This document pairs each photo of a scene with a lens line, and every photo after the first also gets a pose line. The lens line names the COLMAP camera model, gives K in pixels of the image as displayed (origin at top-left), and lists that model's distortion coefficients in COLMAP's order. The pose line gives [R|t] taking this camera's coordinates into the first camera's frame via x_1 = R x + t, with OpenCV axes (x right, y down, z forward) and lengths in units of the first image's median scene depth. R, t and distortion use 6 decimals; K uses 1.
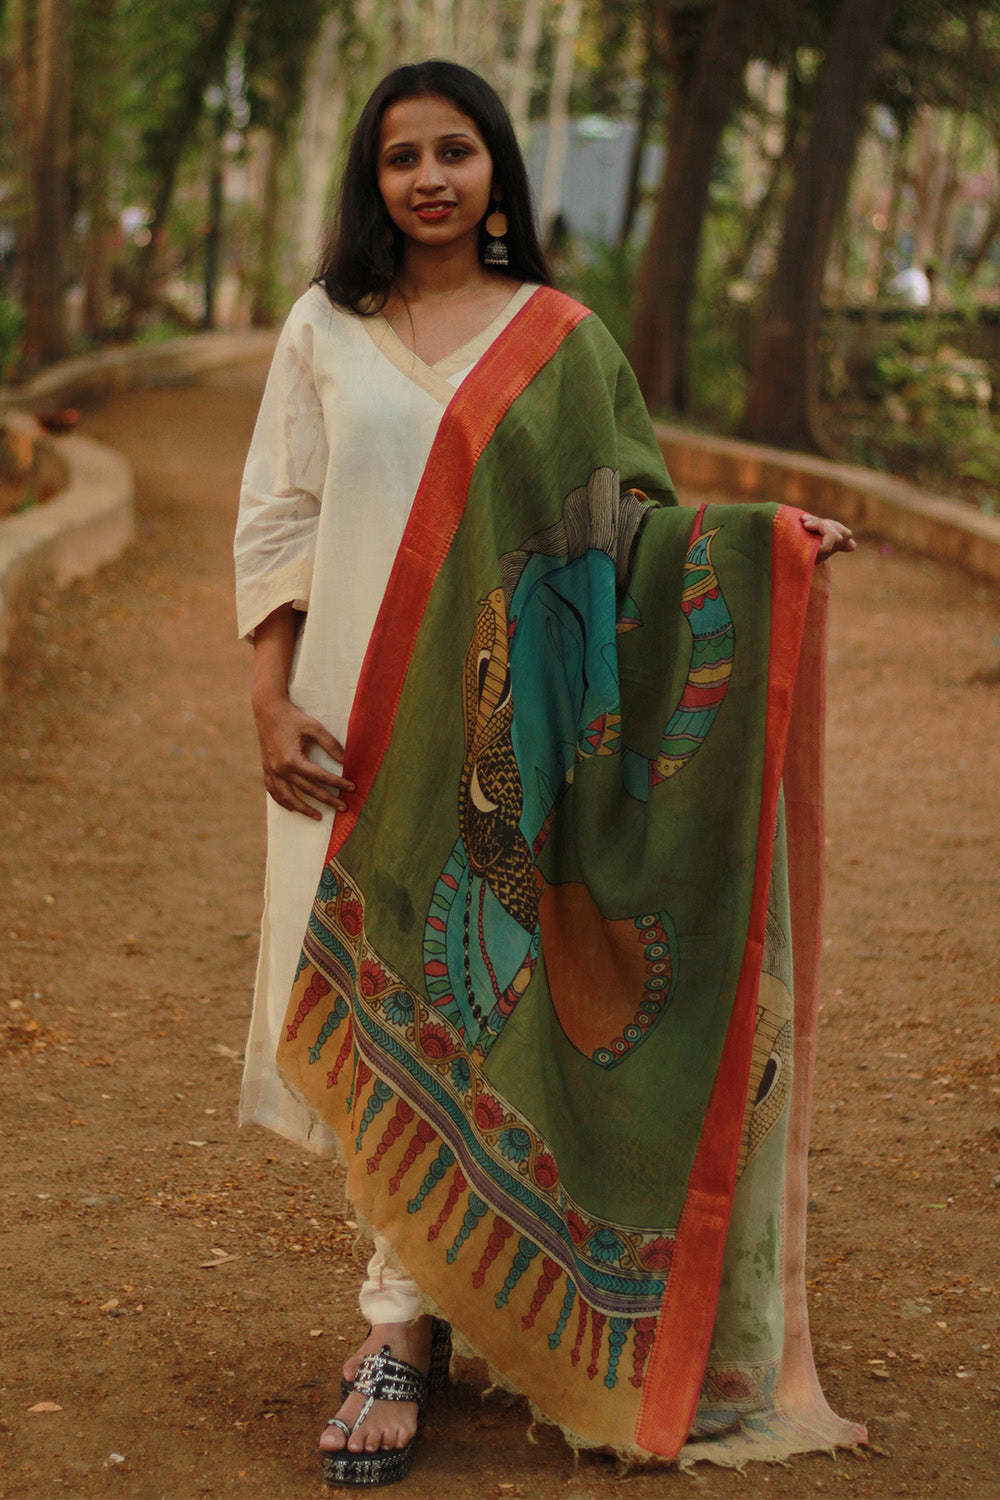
lens RADIAL K [[5948.0, 0, 448.6], [0, 5948.0, 749.1], [0, 0, 1]] dist [-0.030044, 1.369944]
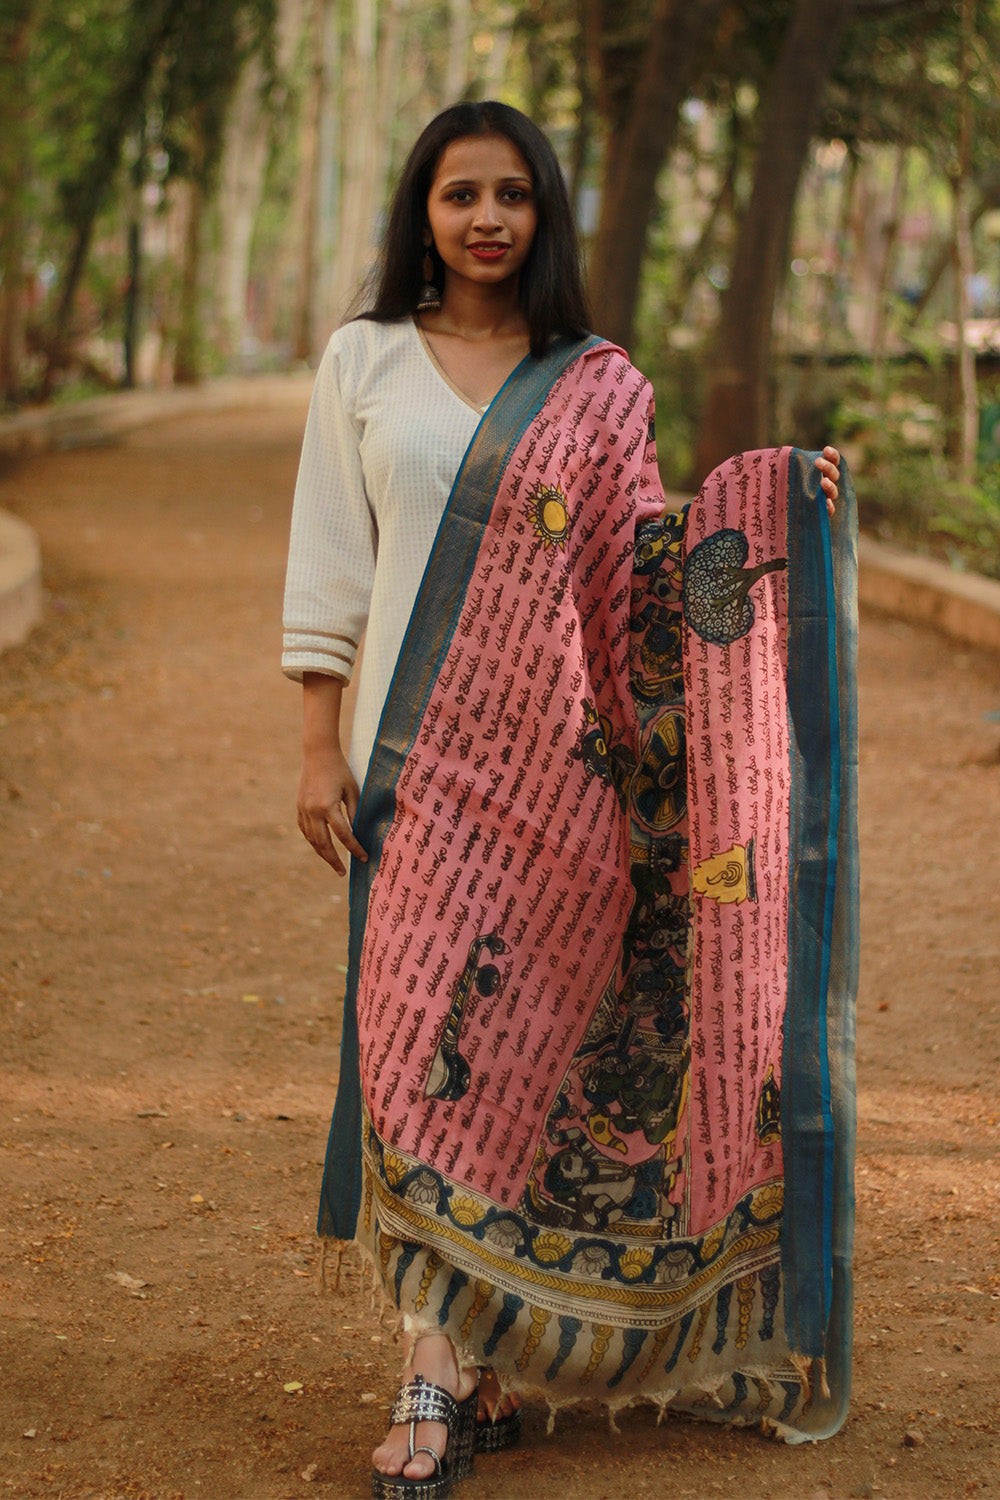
lens RADIAL K [[5492.5, 0, 498.9], [0, 5492.5, 749.1], [0, 0, 1]] dist [-0.029878, 1.507793]
pose [[0.999565, -0.020806, 0.020890, -0.000230], [0.020870, 0.999778, -0.002870, -0.008697], [-0.020826, 0.003305, 0.999778, 0.114385]]
